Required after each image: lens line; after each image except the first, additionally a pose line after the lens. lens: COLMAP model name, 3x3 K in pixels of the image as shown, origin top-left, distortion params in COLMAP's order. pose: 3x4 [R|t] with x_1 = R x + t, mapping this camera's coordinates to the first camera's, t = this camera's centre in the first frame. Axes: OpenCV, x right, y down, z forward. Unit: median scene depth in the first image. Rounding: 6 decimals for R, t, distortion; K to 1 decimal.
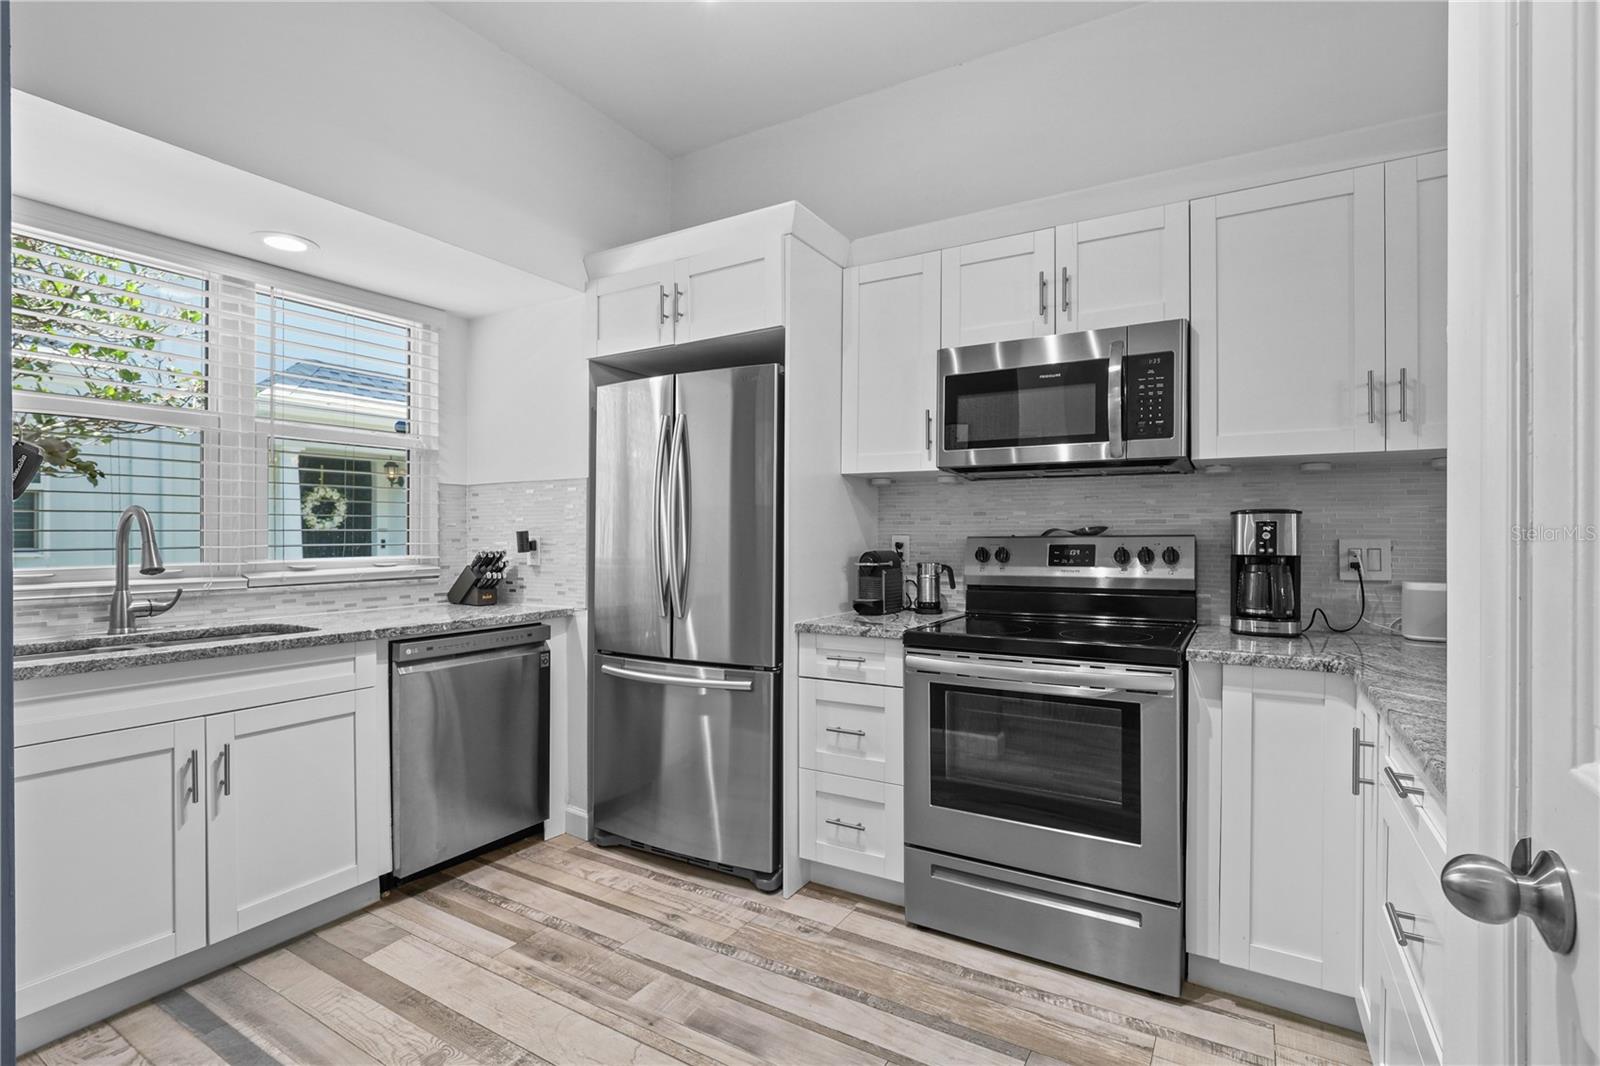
lens RADIAL K [[762.7, 0, 798.3], [0, 762.7, 539.4], [0, 0, 1]] dist [-0.015808, 0.000604]
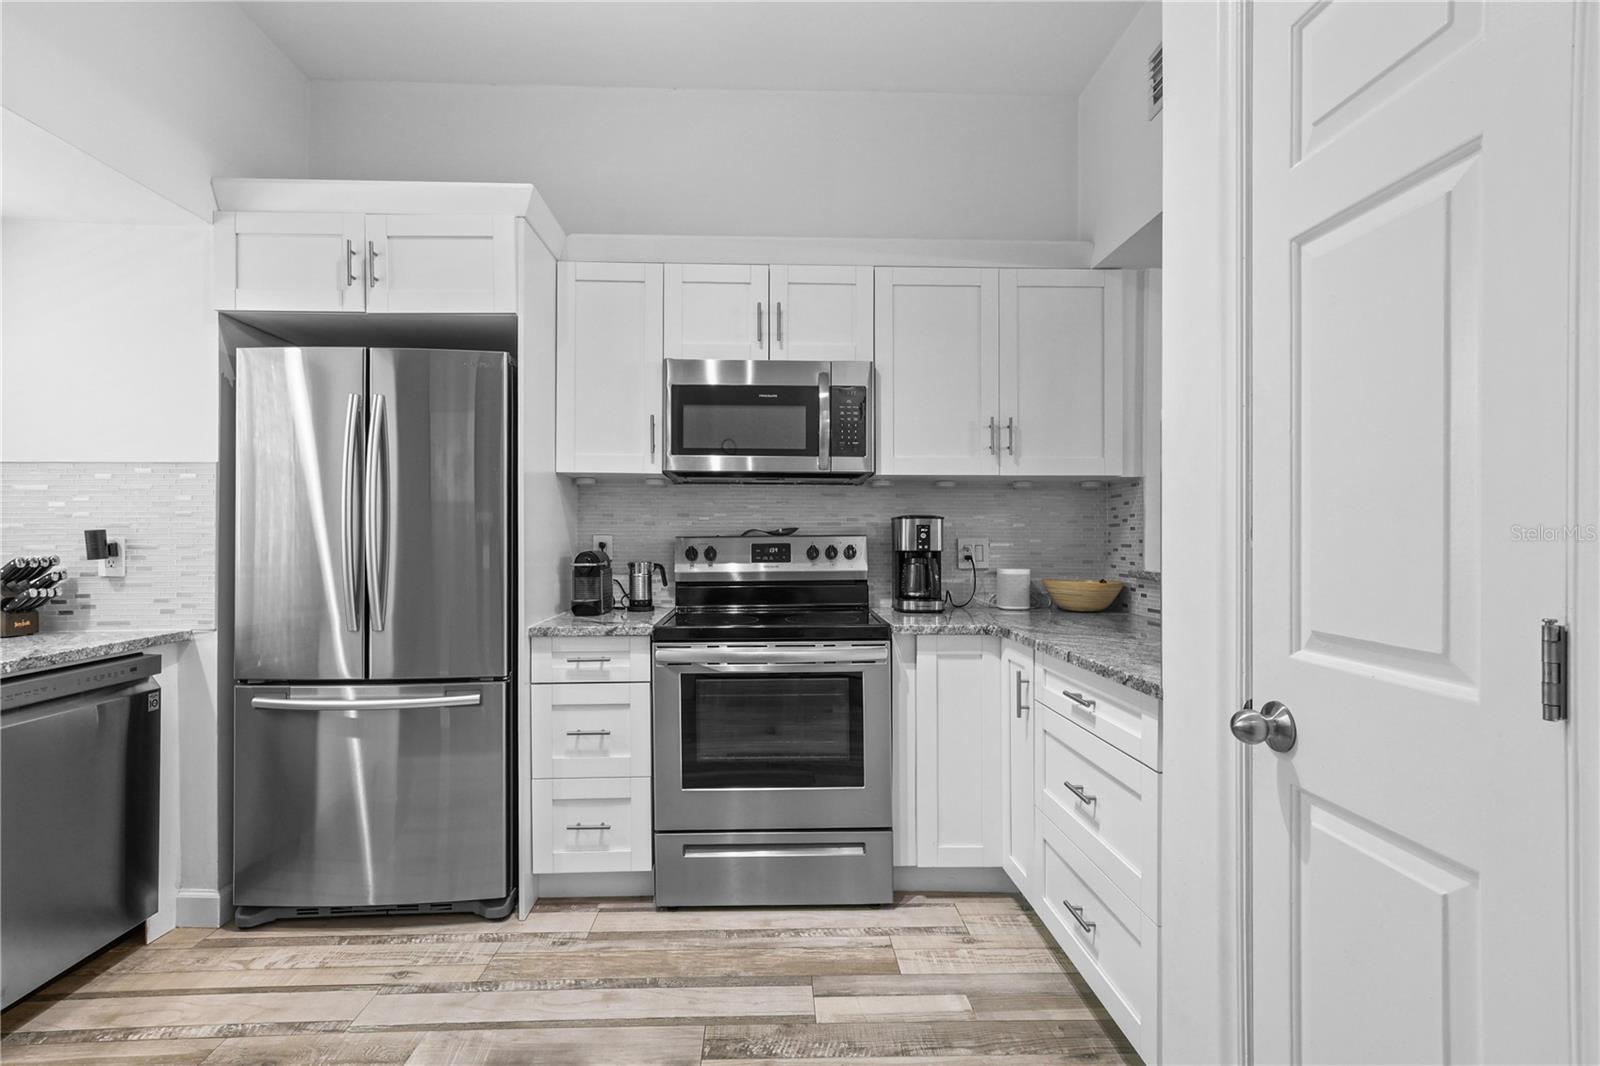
lens RADIAL K [[780.1, 0, 794.5], [0, 780.1, 537.4], [0, 0, 1]] dist [-0.001726, 0.008624]
pose [[0.834385, -0.002231, 0.551177, -0.267977], [0.003446, 0.999993, -0.001168, -0.000886], [-0.551171, 0.002874, 0.834387, 0.003274]]
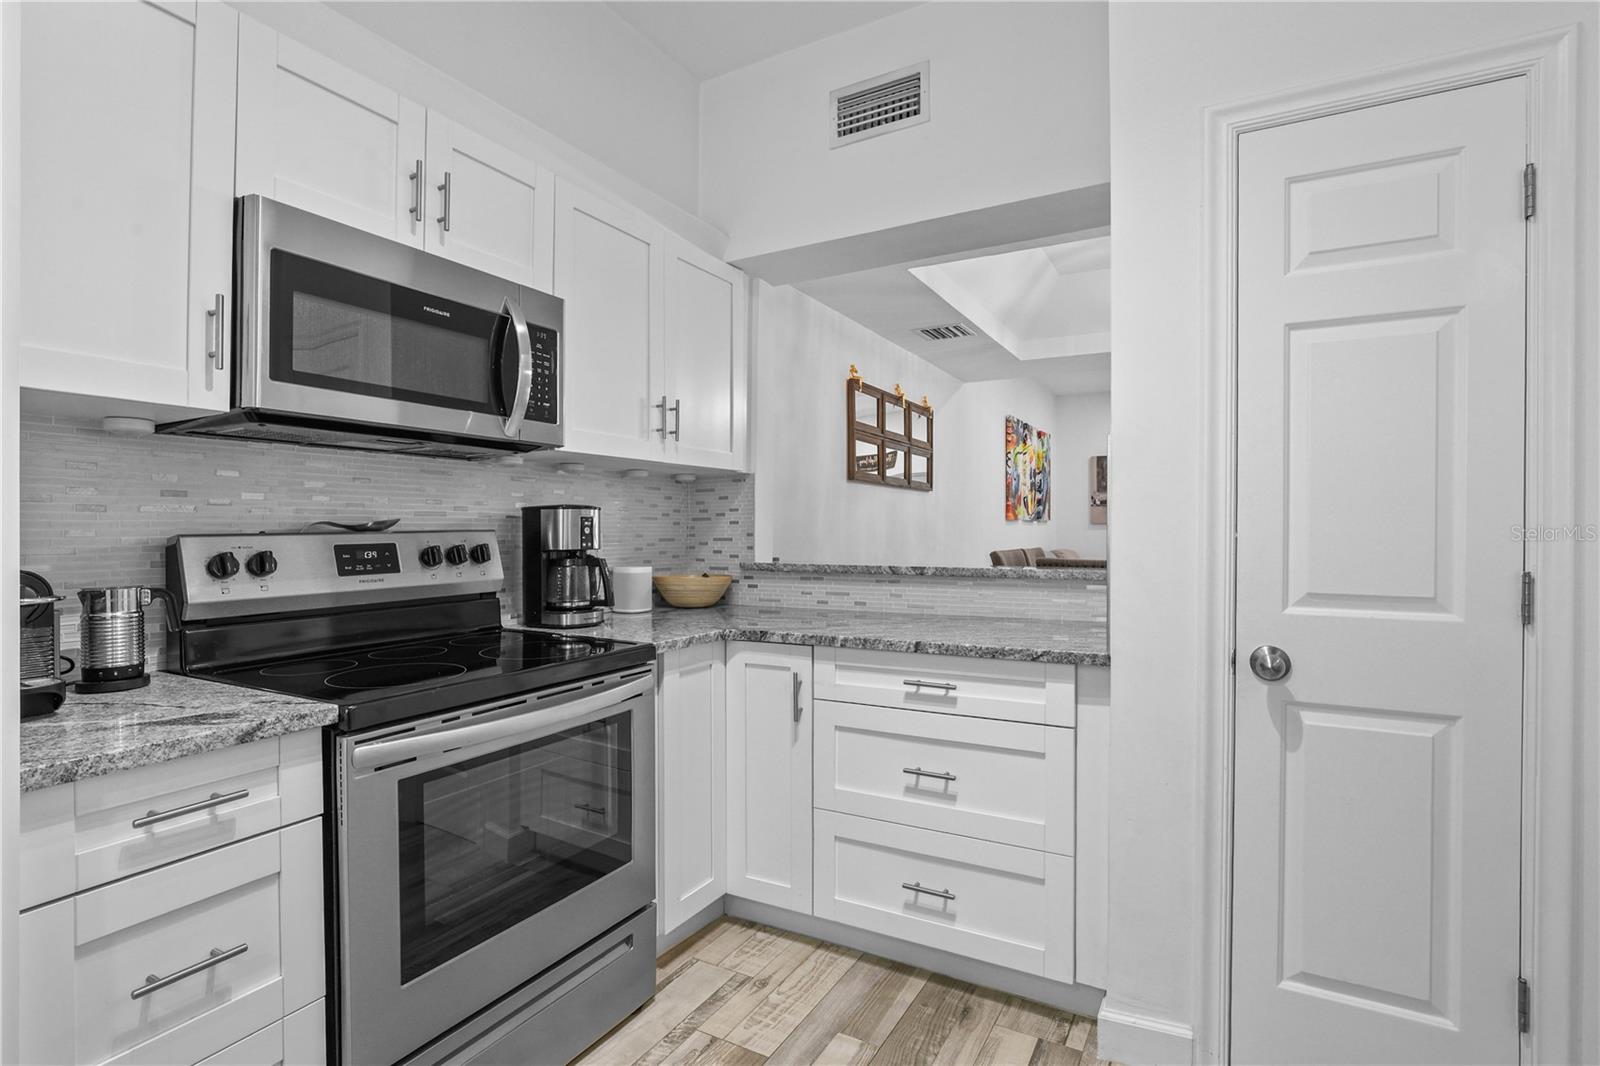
lens RADIAL K [[765.6, 0, 831.3], [0, 765.6, 531.6], [0, 0, 1]] dist [-0.000423, -0.000132]
pose [[-0.053627, -0.005341, 0.998547, -0.397840], [0.007641, 0.999954, 0.005759, -0.005799], [-0.998532, 0.007938, -0.053584, 0.630590]]
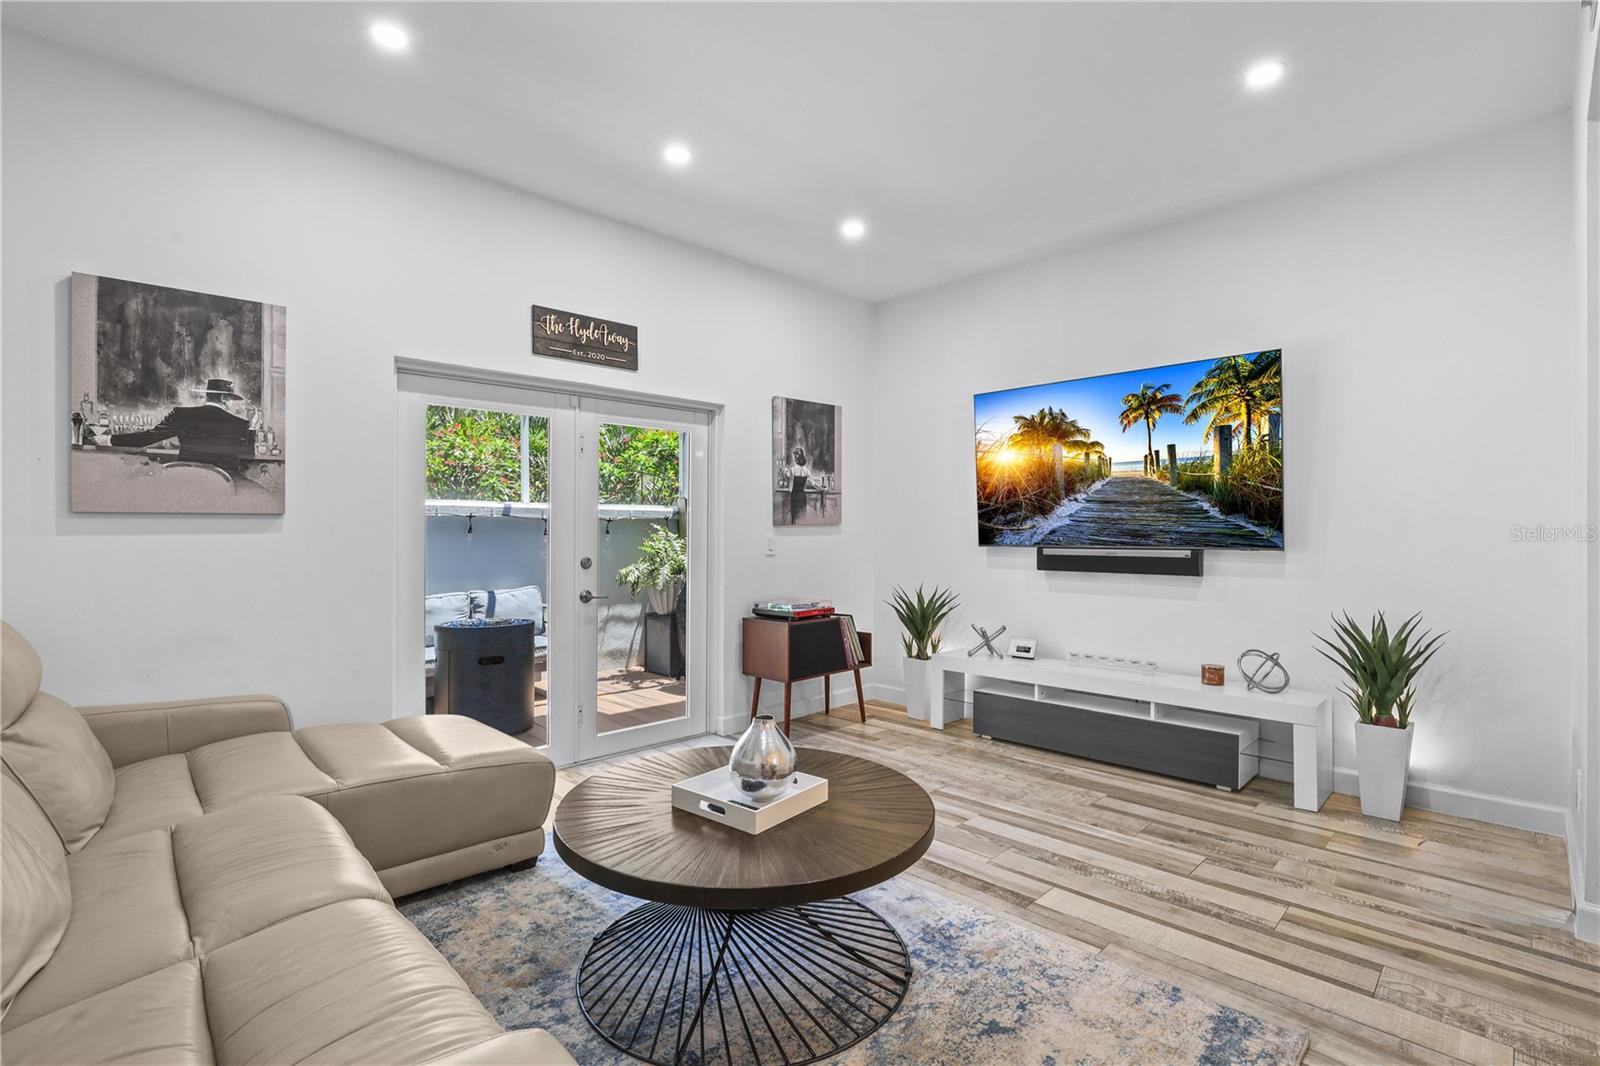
lens RADIAL K [[743.9, 0, 741.1], [0, 743.9, 537.0], [0, 0, 1]] dist [-0.028104, 0.000232]
pose [[-0.971345, -0.005289, 0.237615, 2.181992], [-0.001508, 0.999869, 0.016093, 0.004423], [-0.237669, 0.015274, -0.971226, -0.097687]]
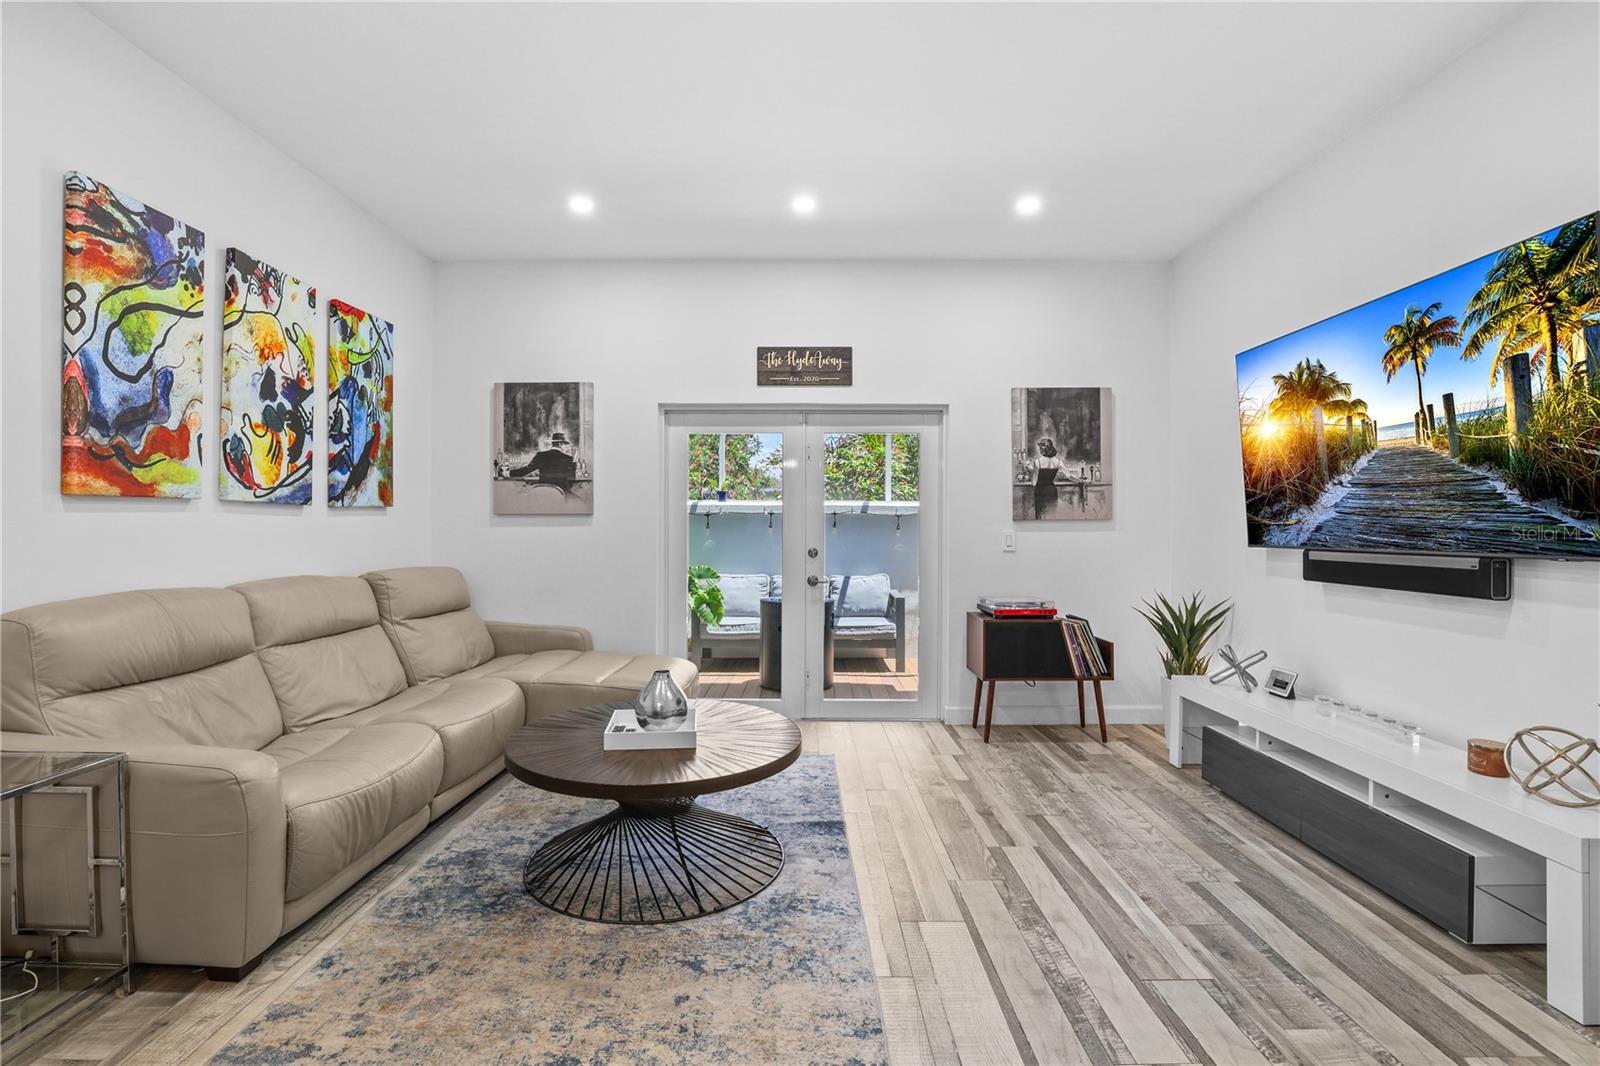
lens RADIAL K [[737.9, 0, 818.0], [0, 737.9, 526.7], [0, 0, 1]] dist [-0.023561, 0.000092]
pose [[-0.535212, -0.005046, 0.844702, 1.303965], [0.000684, 0.999979, 0.006407, 0.008013], [-0.844717, 0.004007, -0.535198, -0.557174]]
